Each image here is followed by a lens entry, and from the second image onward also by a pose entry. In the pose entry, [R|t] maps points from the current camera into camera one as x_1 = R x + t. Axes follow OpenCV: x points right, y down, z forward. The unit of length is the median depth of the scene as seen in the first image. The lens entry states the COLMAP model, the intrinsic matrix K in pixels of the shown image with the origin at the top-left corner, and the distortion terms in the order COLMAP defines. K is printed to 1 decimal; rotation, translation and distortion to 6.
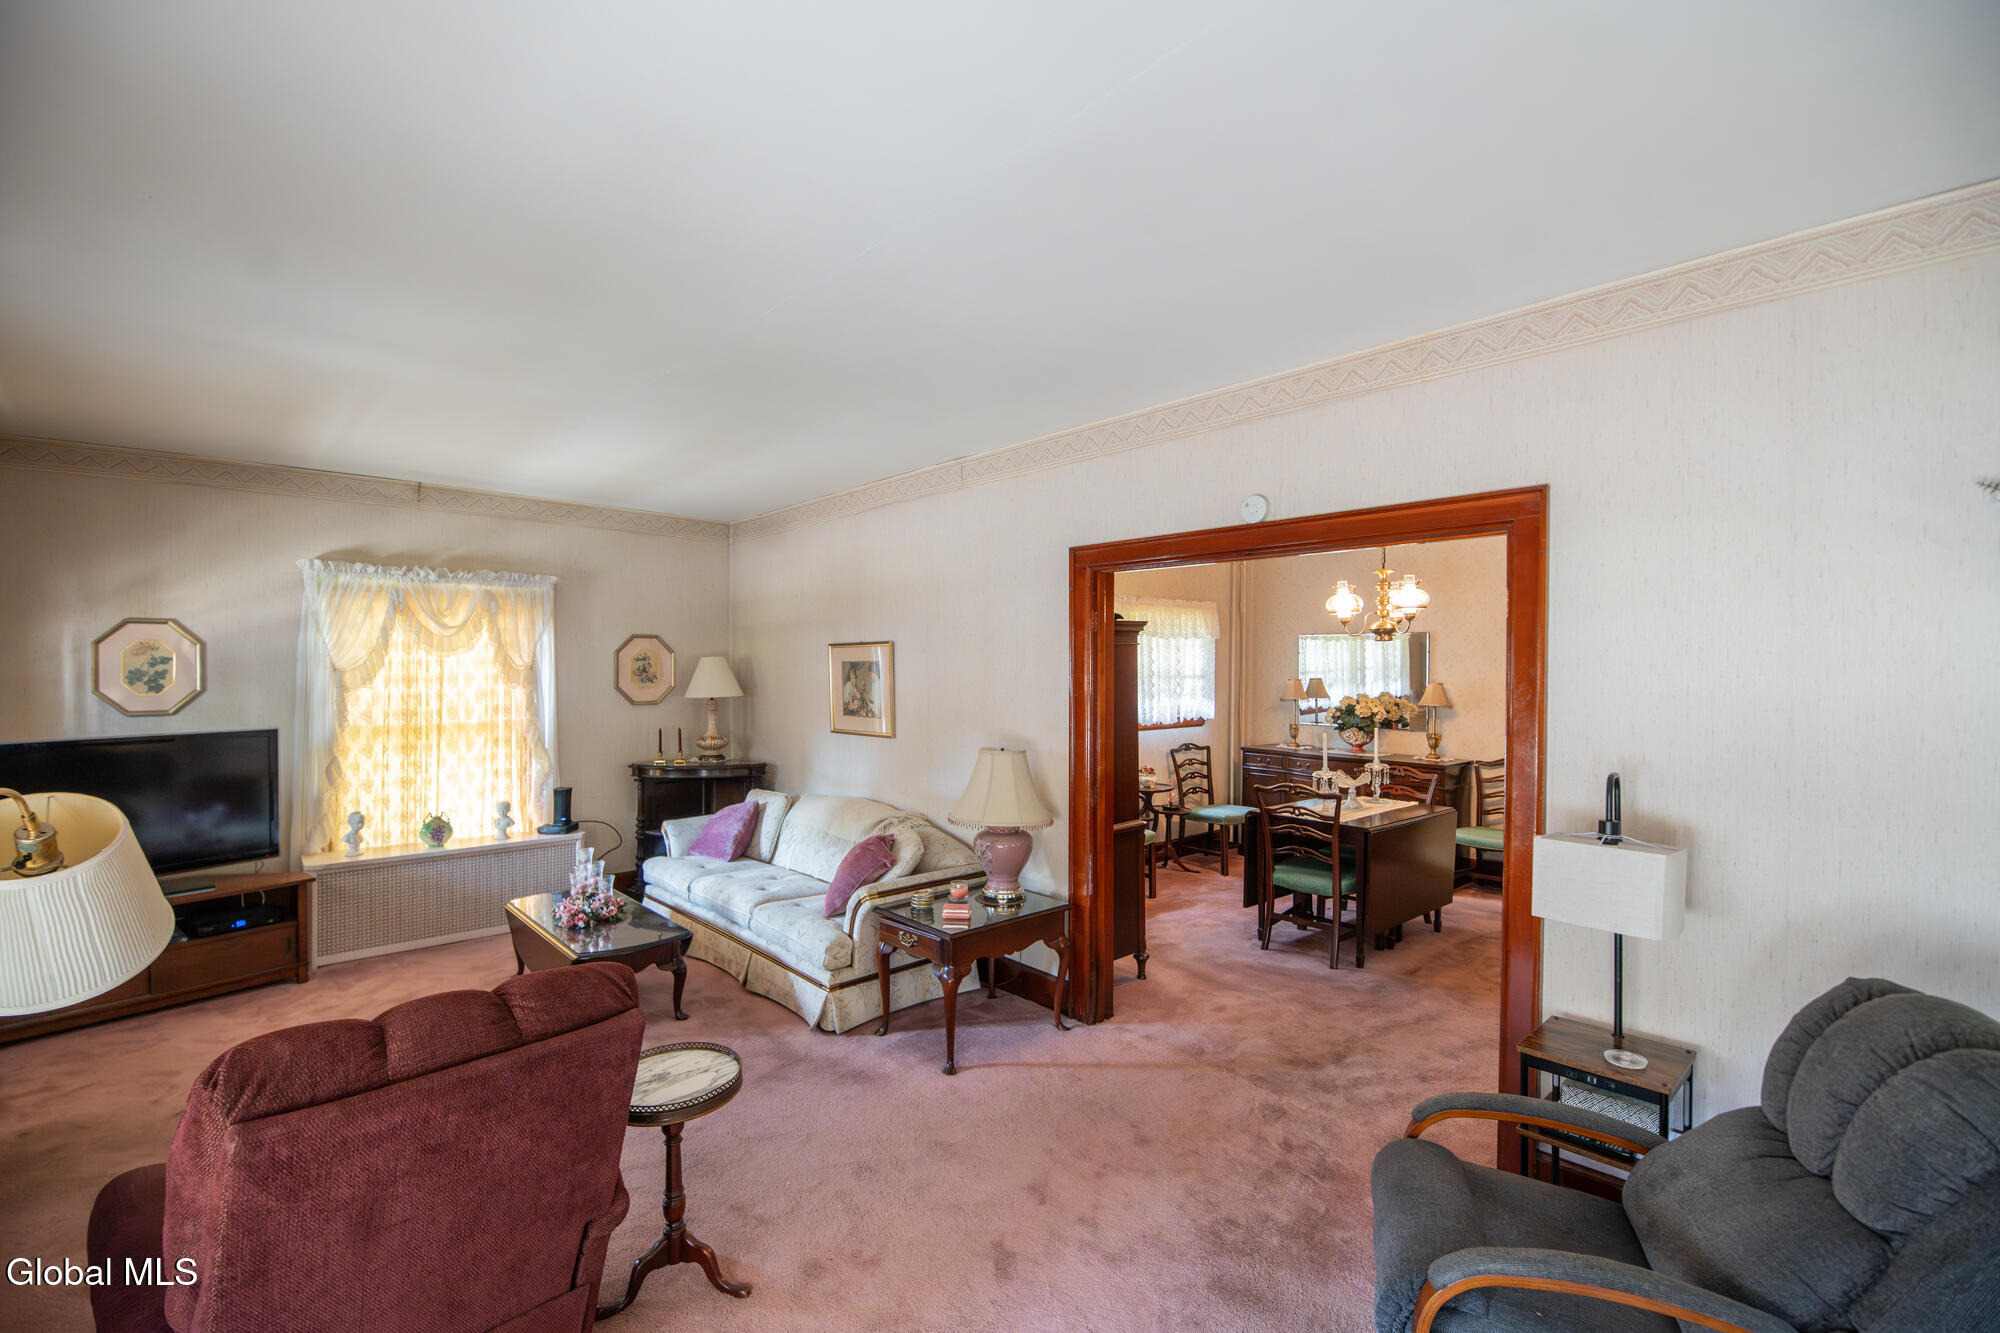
lens RADIAL K [[891.6, 0, 1028.8], [0, 891.6, 668.7], [0, 0, 1]] dist [-0.016610, -0.000426]
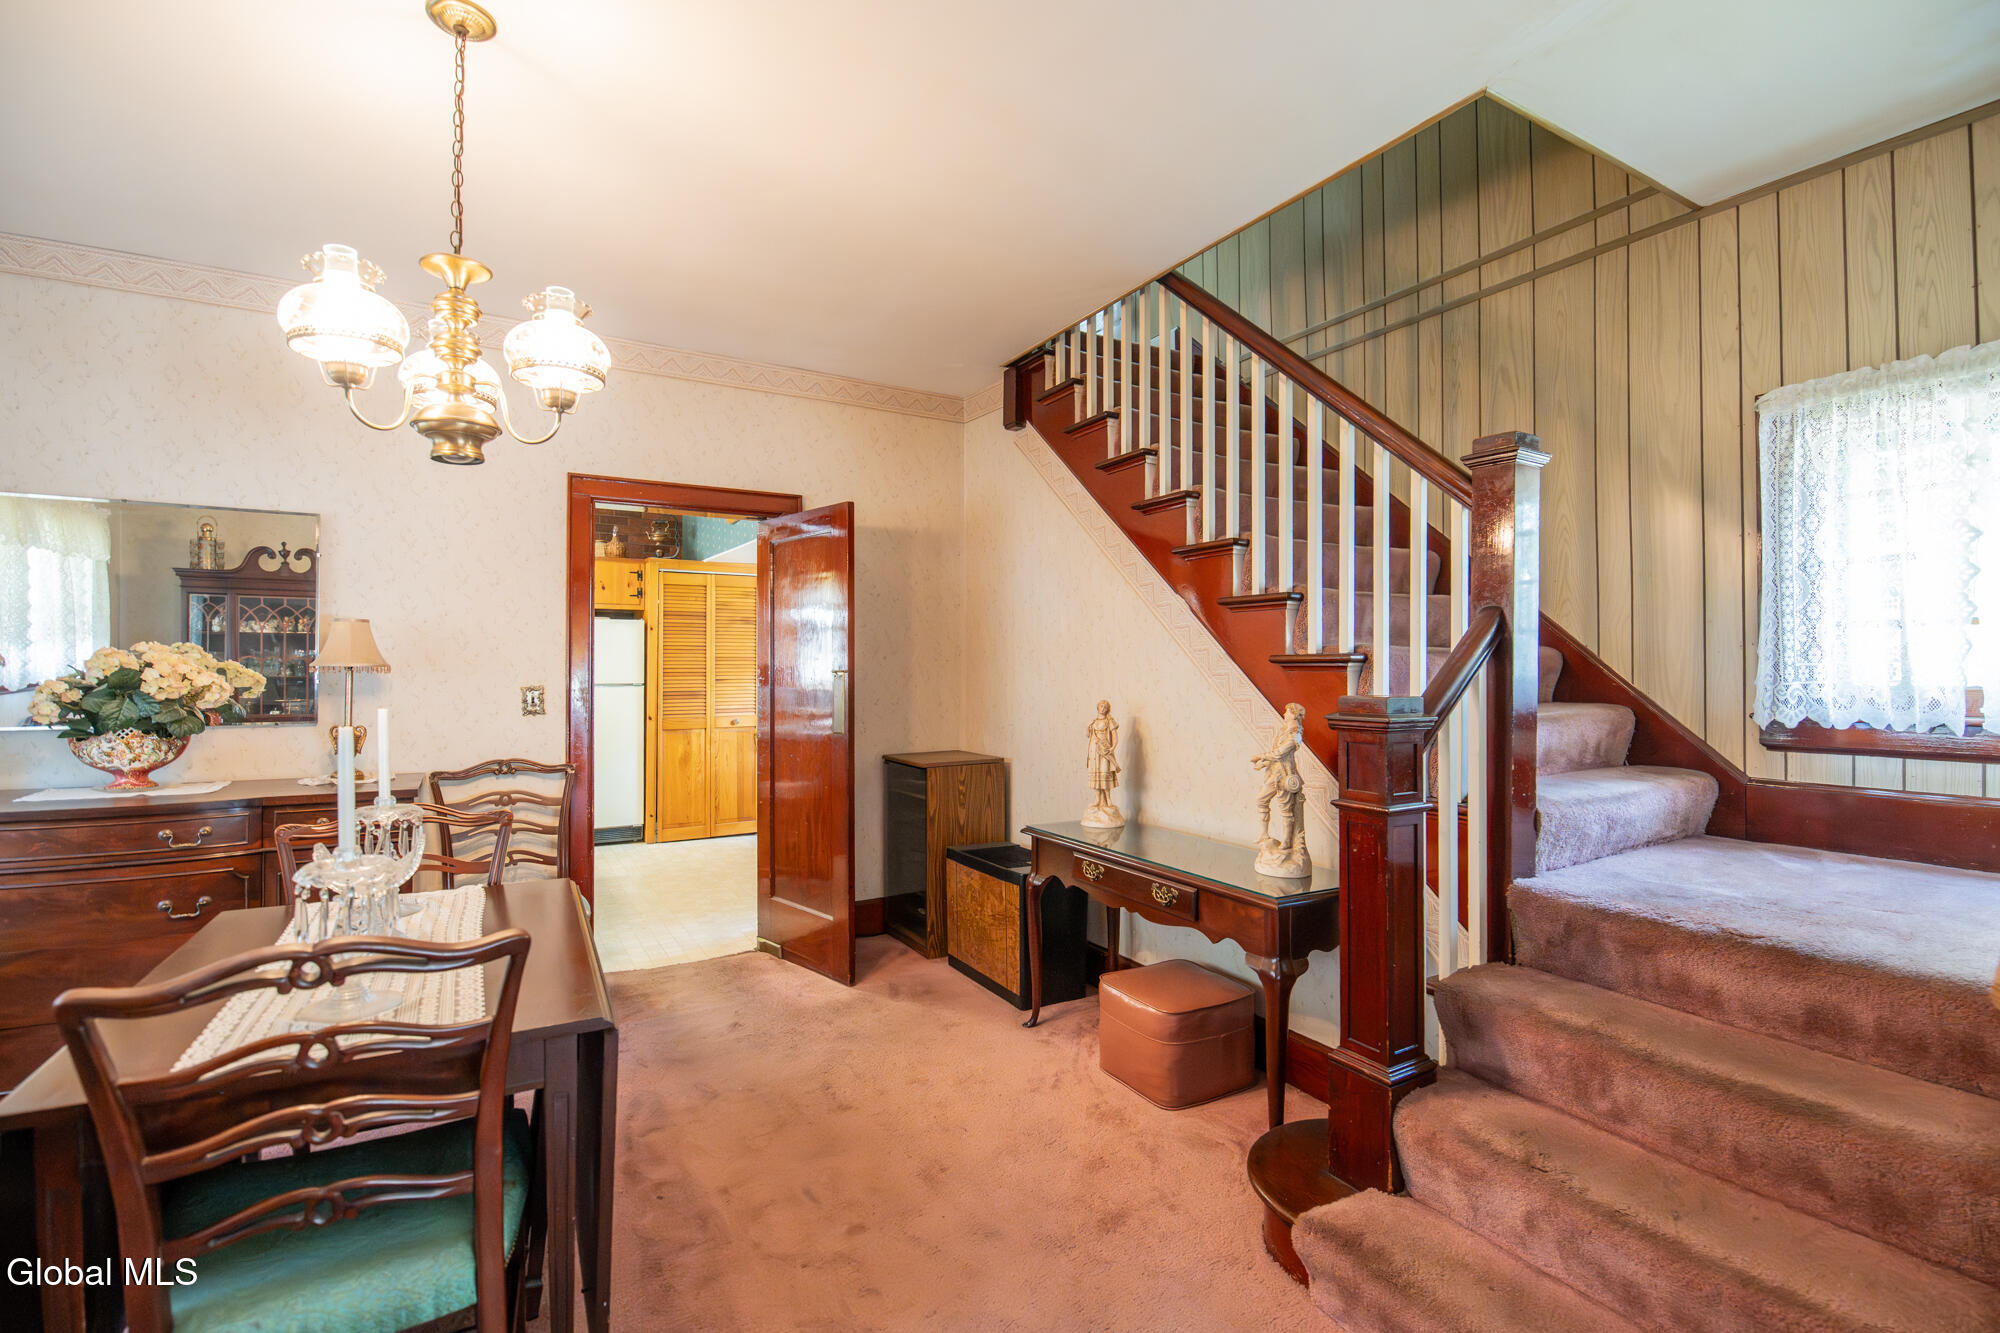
lens RADIAL K [[891.6, 0, 1028.8], [0, 891.6, 668.7], [0, 0, 1]] dist [-0.016610, -0.000426]
pose [[0.228927, -0.007145, 0.973417, 0.078682], [0.001617, 0.999974, 0.006960, 0.037649], [-0.973442, -0.000020, 0.228933, 0.522003]]
